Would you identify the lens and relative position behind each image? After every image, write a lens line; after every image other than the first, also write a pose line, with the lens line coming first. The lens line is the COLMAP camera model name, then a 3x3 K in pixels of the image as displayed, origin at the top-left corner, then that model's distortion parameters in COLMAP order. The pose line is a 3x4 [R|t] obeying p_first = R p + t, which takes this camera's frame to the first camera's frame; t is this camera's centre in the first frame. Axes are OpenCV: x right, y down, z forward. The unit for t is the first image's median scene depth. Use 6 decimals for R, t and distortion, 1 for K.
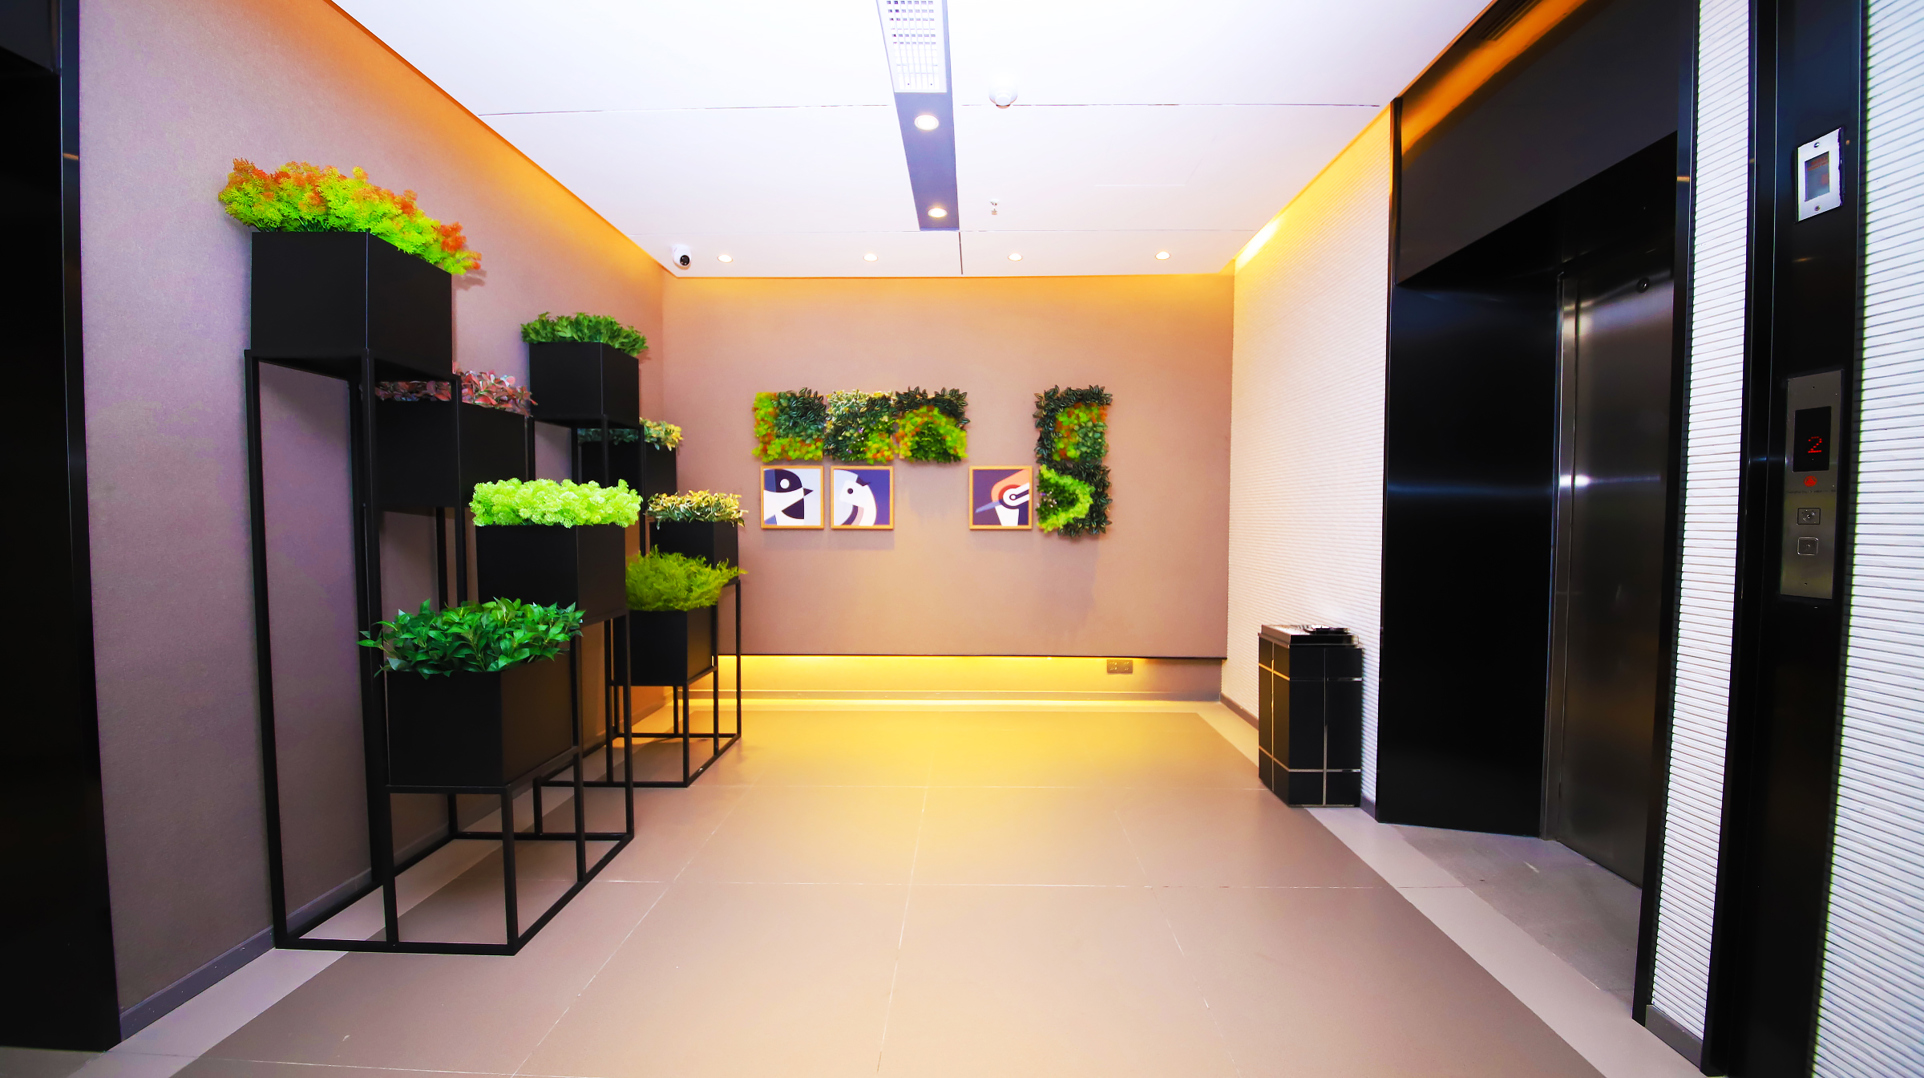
lens RADIAL K [[673.3, 0, 962.0], [0, 673.3, 539.0], [0, 0, 1]] dist [0.001668, -0.000053]
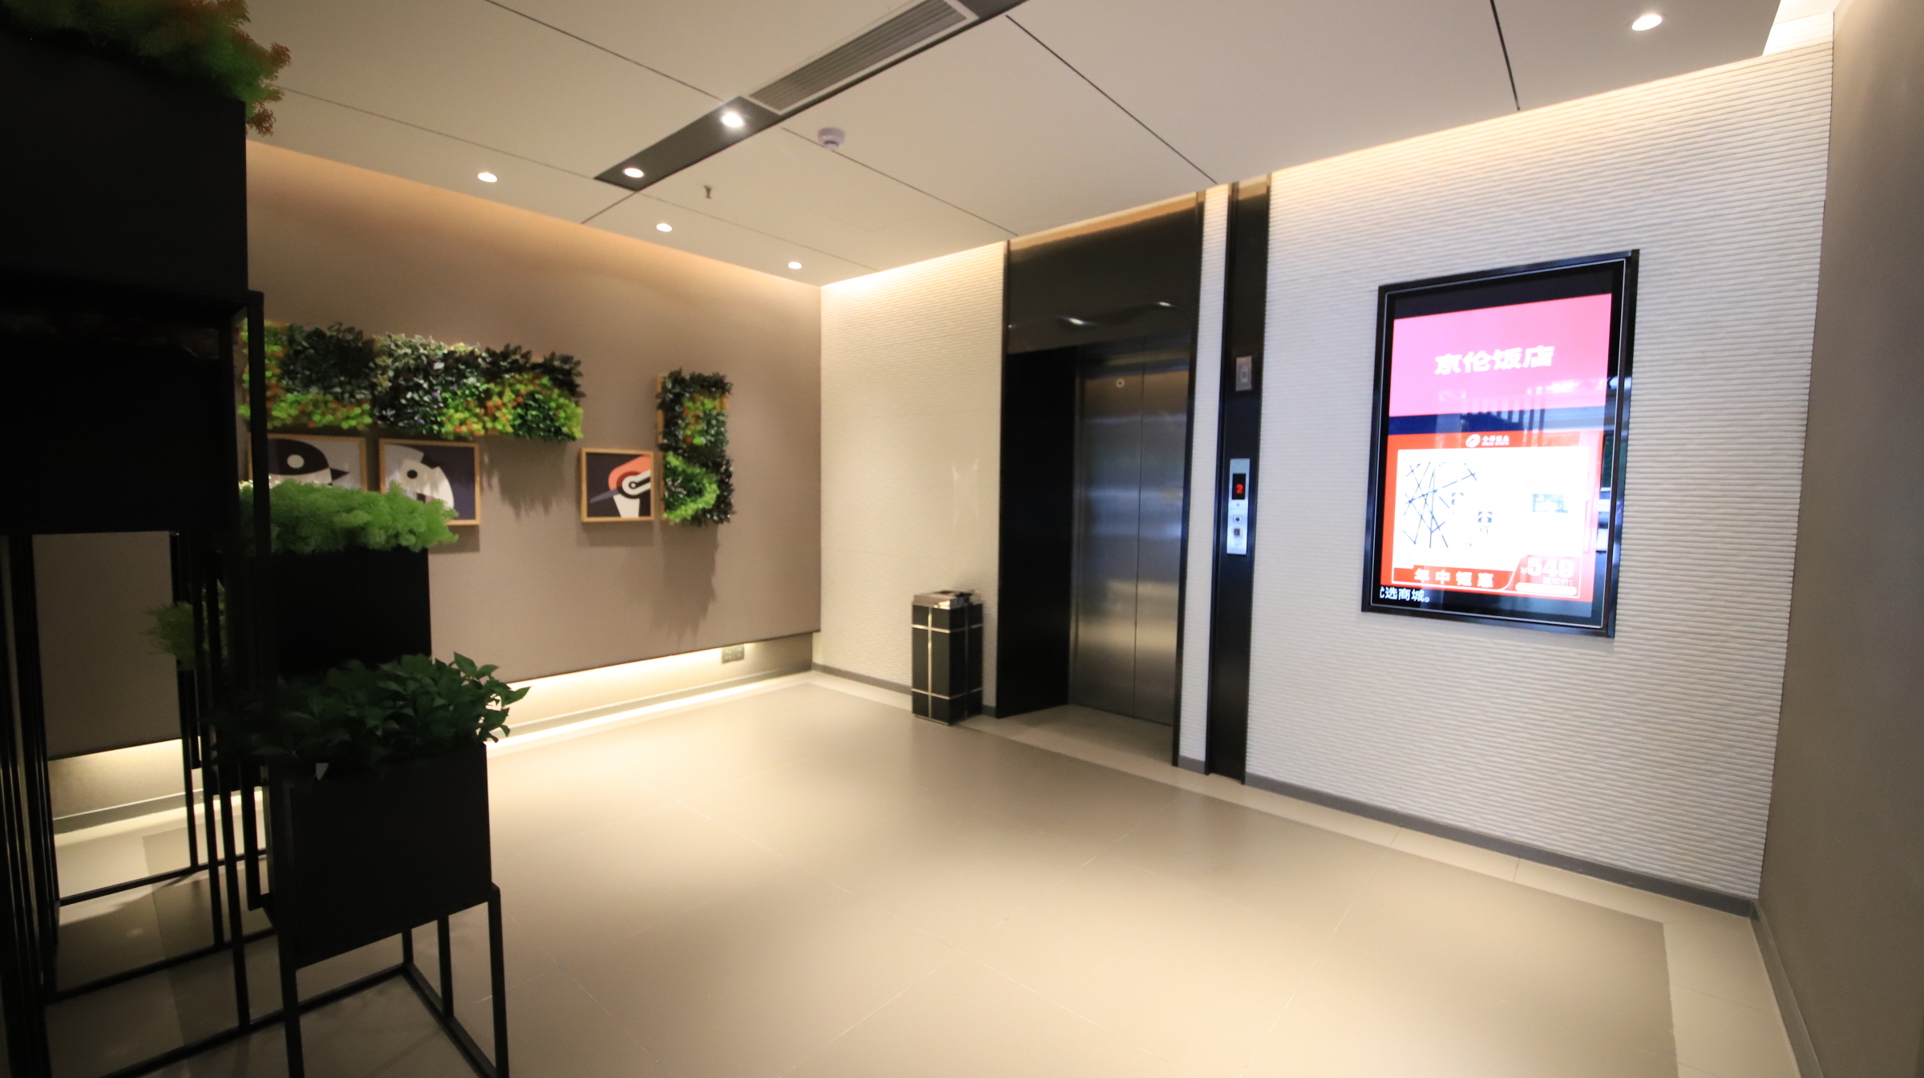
lens RADIAL K [[778.7, 0, 963.7], [0, 778.7, 543.4], [0, 0, 1]] dist [0.000081, -0.000063]
pose [[0.627222, -0.047473, 0.777392, -0.464732], [0.016703, 0.998731, 0.047512, -0.027223], [-0.778661, -0.016816, 0.627219, 0.003487]]
